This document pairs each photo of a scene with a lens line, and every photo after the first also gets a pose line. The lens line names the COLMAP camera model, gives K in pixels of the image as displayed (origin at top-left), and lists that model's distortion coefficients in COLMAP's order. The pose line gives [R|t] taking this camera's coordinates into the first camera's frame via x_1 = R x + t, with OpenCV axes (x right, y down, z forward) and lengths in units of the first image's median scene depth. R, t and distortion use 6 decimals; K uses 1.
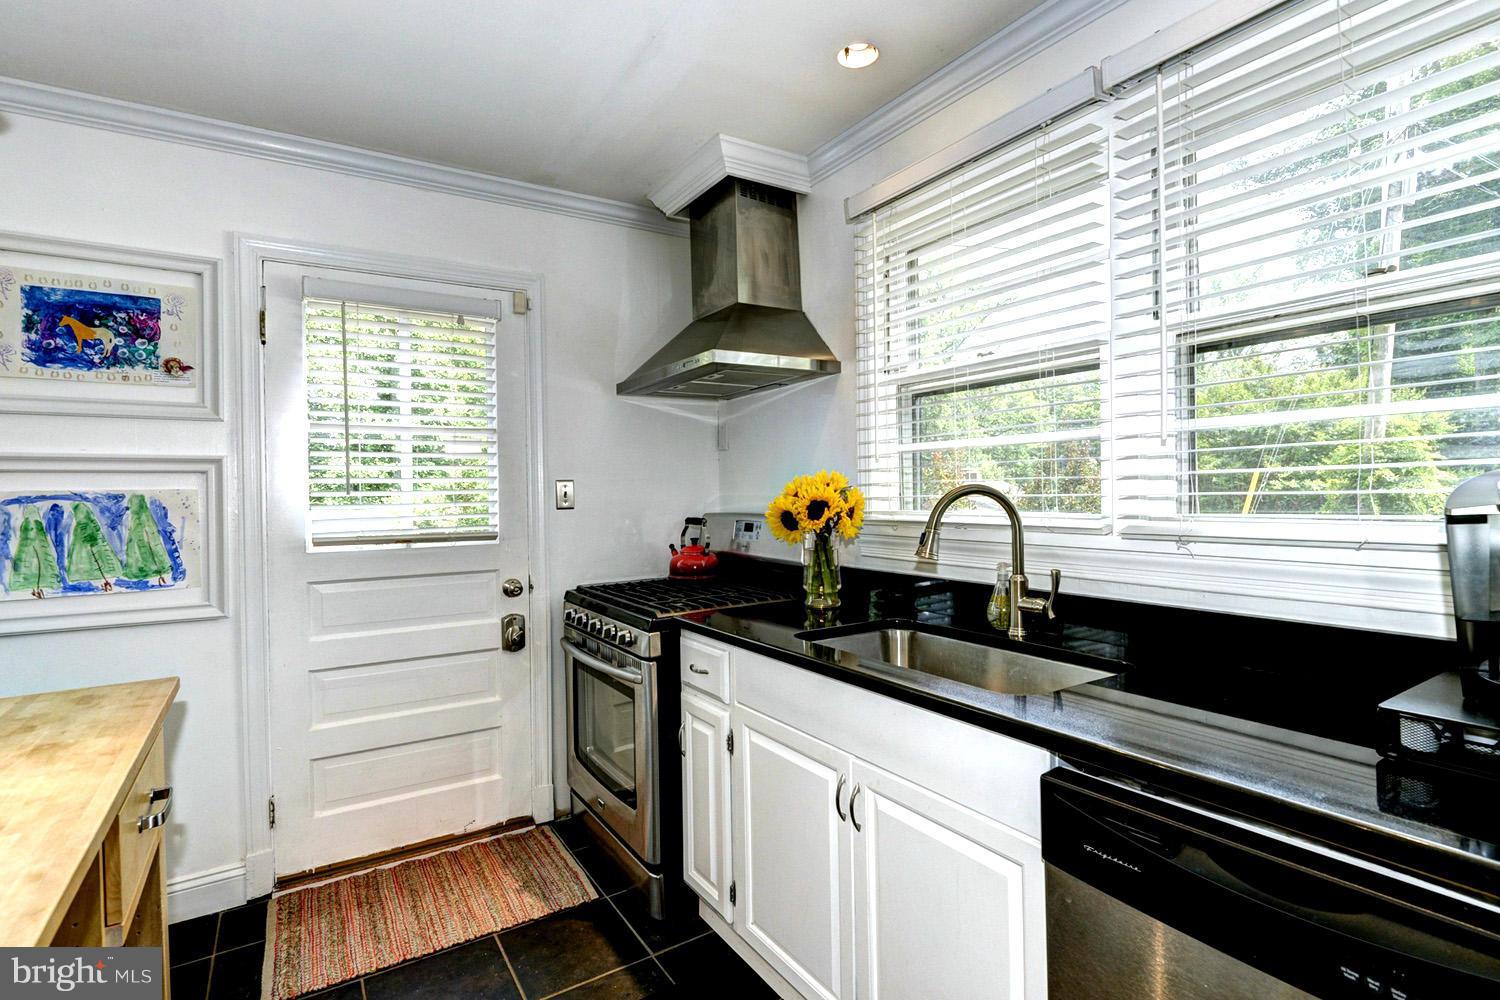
lens RADIAL K [[721.8, 0, 750.0], [0, 721.8, 500.0], [0, 0, 1]] dist [-0.019828, 0.000194]
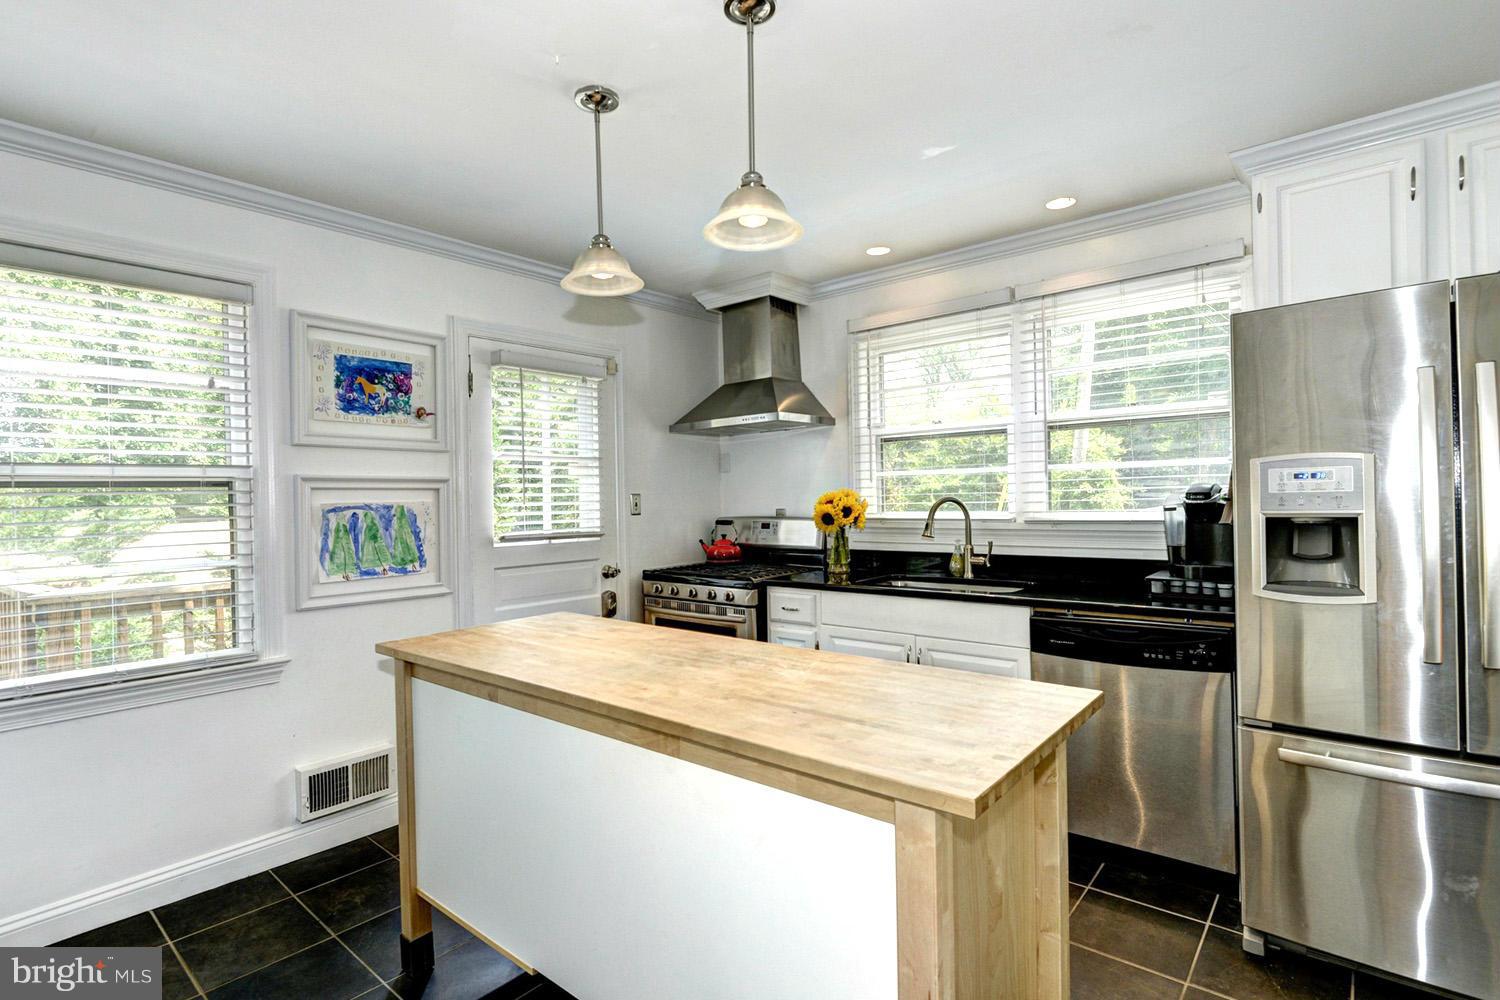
lens RADIAL K [[727.9, 0, 750.0], [0, 727.9, 500.0], [0, 0, 1]] dist [-0.025983, -0.000269]
pose [[0.955372, -0.003430, 0.295387, -0.612746], [0.007742, 0.999880, -0.013428, 0.006076], [-0.295305, 0.015115, 0.955283, -0.534365]]
